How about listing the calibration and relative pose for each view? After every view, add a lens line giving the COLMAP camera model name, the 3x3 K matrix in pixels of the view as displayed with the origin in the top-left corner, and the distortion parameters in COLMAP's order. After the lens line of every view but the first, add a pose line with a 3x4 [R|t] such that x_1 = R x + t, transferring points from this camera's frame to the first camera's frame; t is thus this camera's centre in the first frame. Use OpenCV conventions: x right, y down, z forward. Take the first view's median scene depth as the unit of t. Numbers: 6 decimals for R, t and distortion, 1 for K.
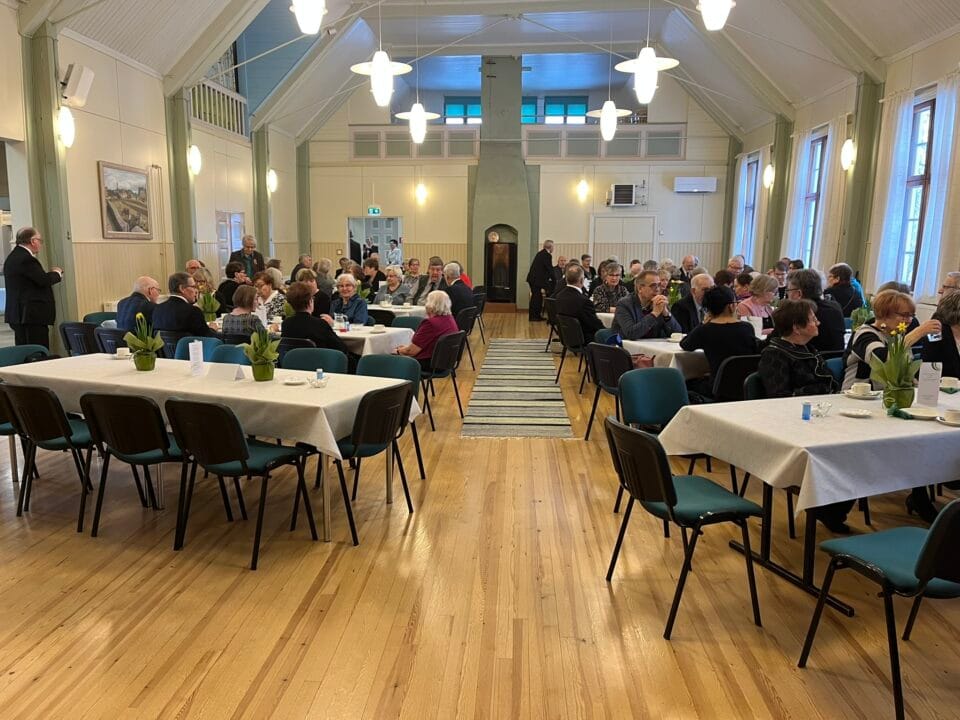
lens RADIAL K [[739.9, 0, 480.0], [0, 739.9, 360.0], [0, 0, 1]] dist [0.095597, -0.108549]
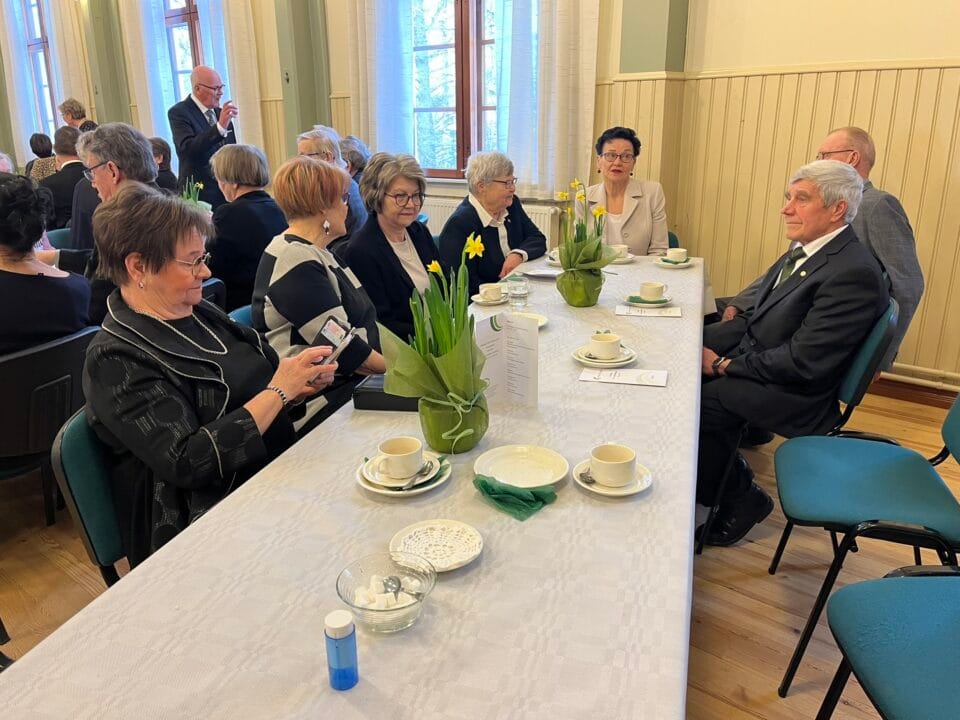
lens RADIAL K [[739.9, 0, 480.0], [0, 739.9, 360.0], [0, 0, 1]] dist [0.095597, -0.108549]
pose [[0.609231, -0.255218, 0.750800, 0.098739], [0.137204, 0.966439, 0.217187, -0.024759], [-0.781033, -0.029304, 0.623802, 0.265388]]
